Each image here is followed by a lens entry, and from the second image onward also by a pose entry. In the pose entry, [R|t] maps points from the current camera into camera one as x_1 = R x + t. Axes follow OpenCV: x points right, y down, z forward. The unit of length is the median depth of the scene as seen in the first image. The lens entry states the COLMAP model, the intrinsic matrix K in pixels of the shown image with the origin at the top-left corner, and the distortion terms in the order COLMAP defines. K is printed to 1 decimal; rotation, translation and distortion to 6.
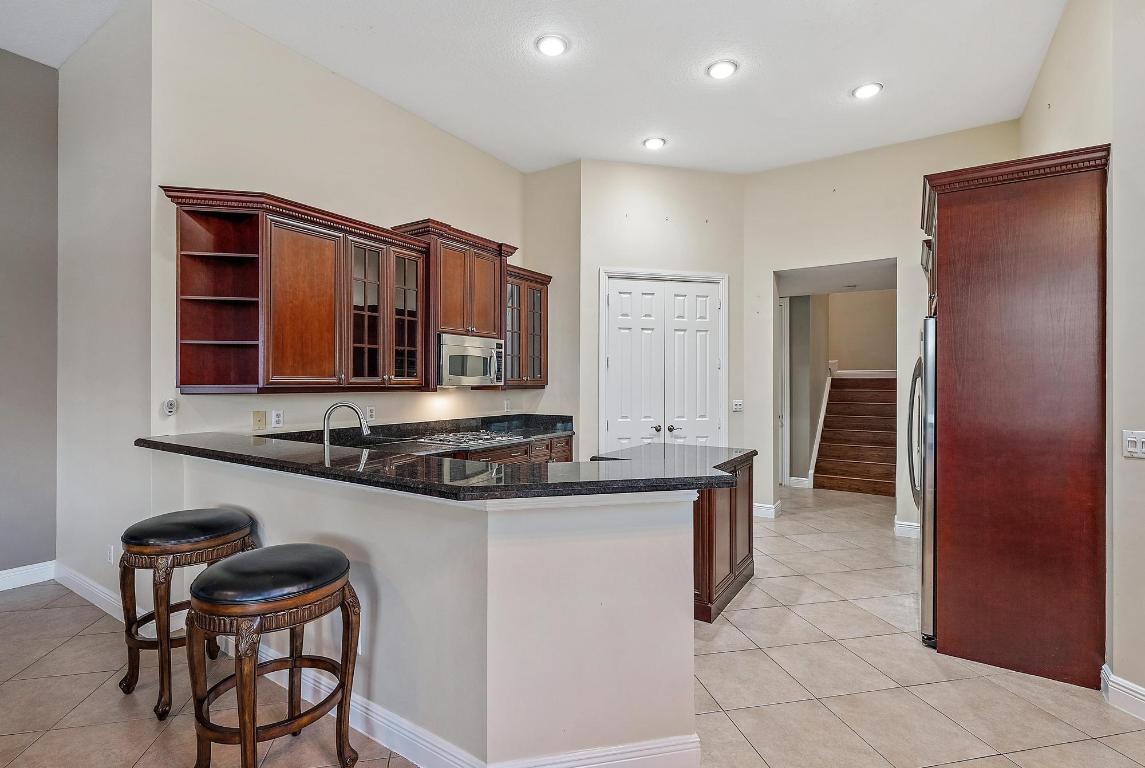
lens RADIAL K [[511.8, 0, 594.2], [0, 511.8, 375.5], [0, 0, 1]] dist [0.011077, 0.000074]
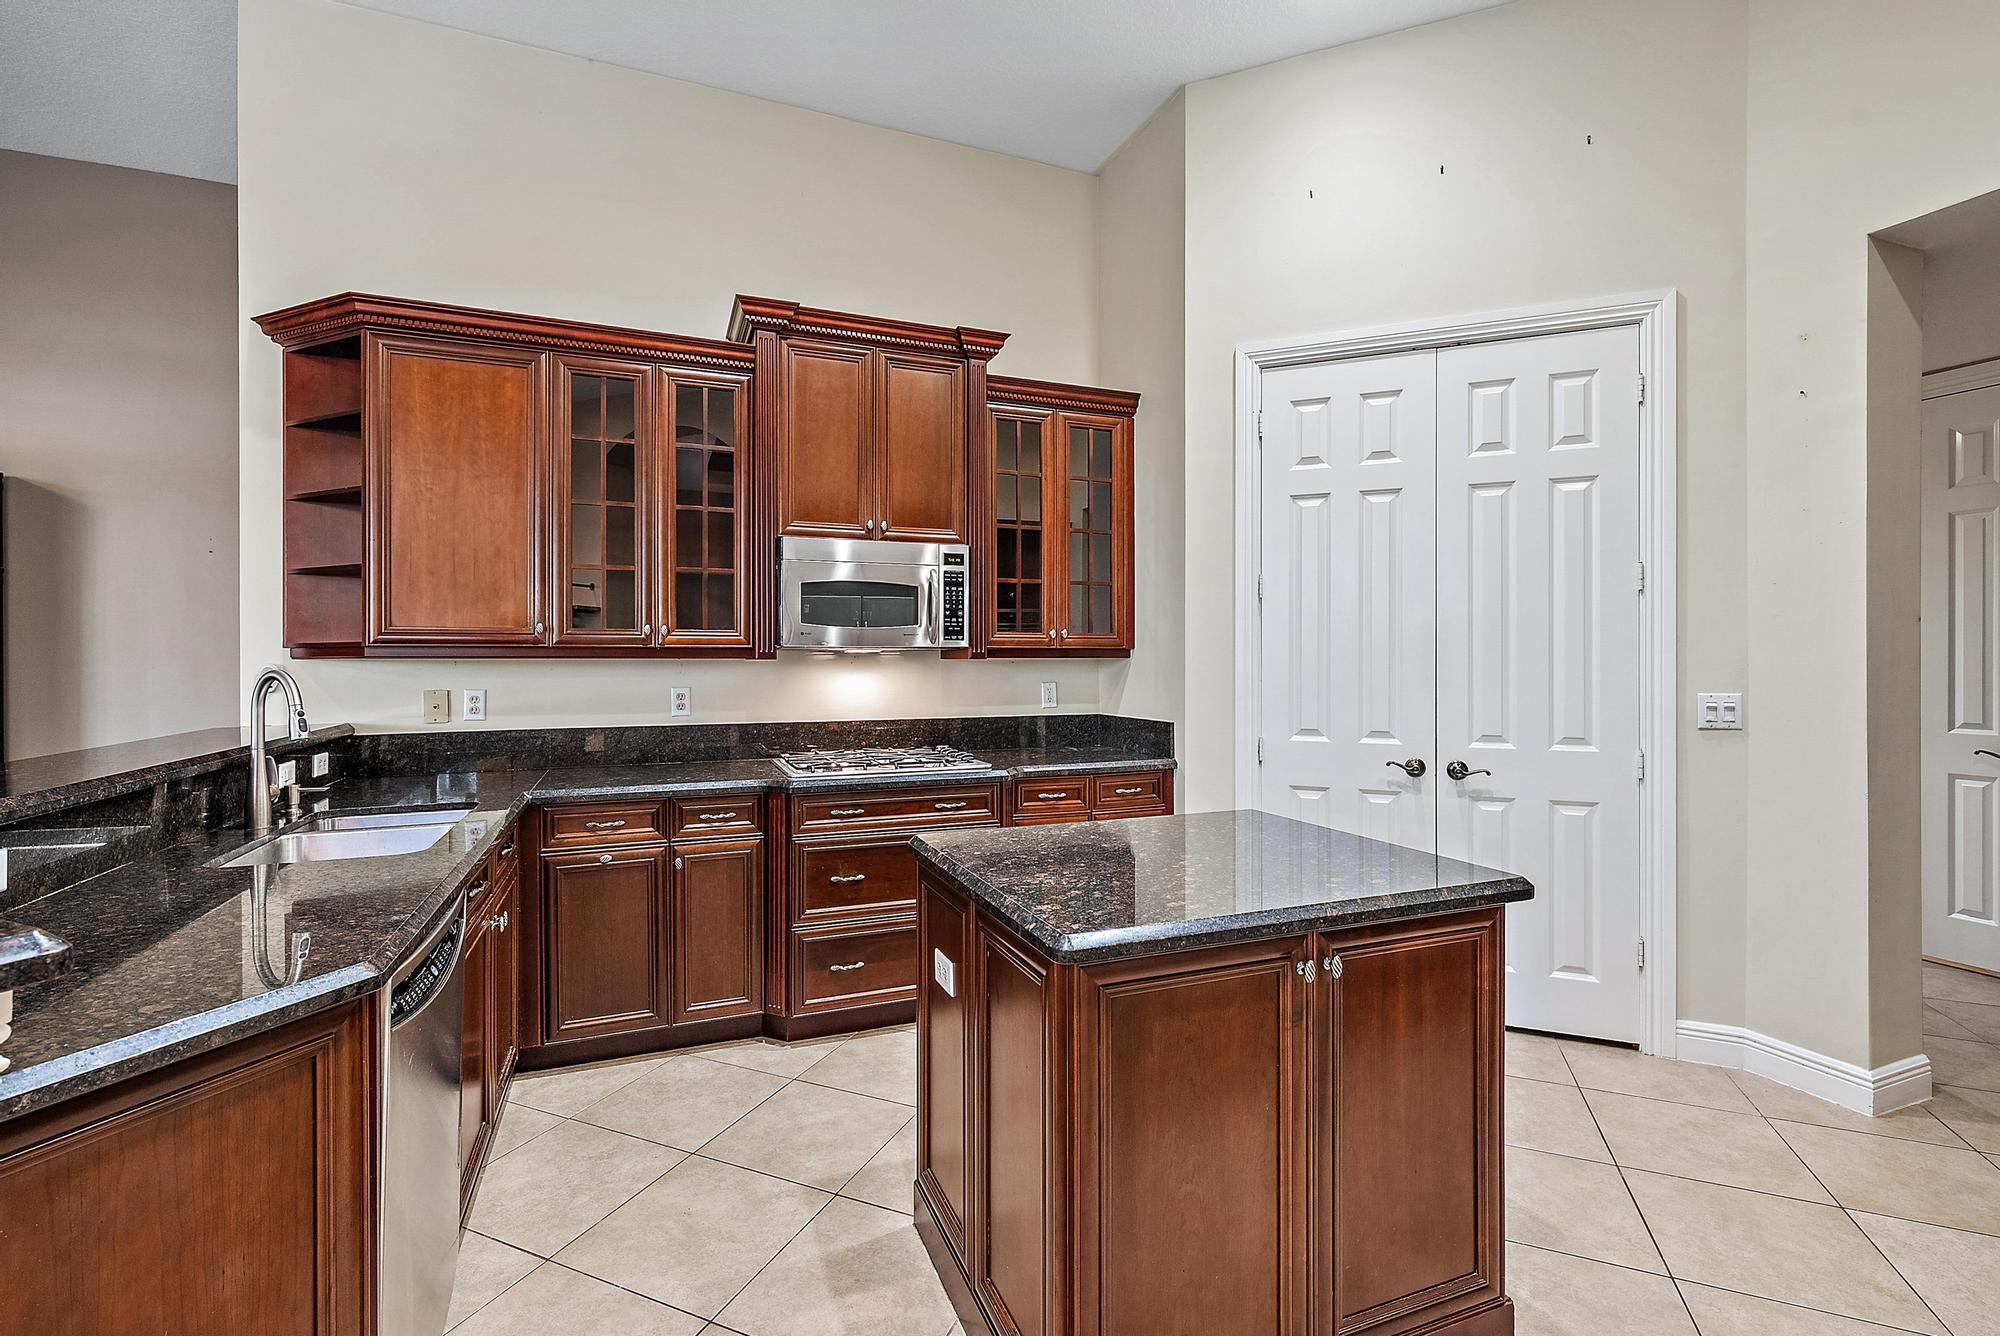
lens RADIAL K [[894.0, 0, 1009.2], [0, 894.0, 655.4], [0, 0, 1]] dist [0.011077, 0.000074]
pose [[0.812480, -0.004604, -0.582971, 0.305238], [0.010683, 0.999918, 0.006992, 0.021094], [0.582891, -0.011909, 0.812463, 0.386875]]
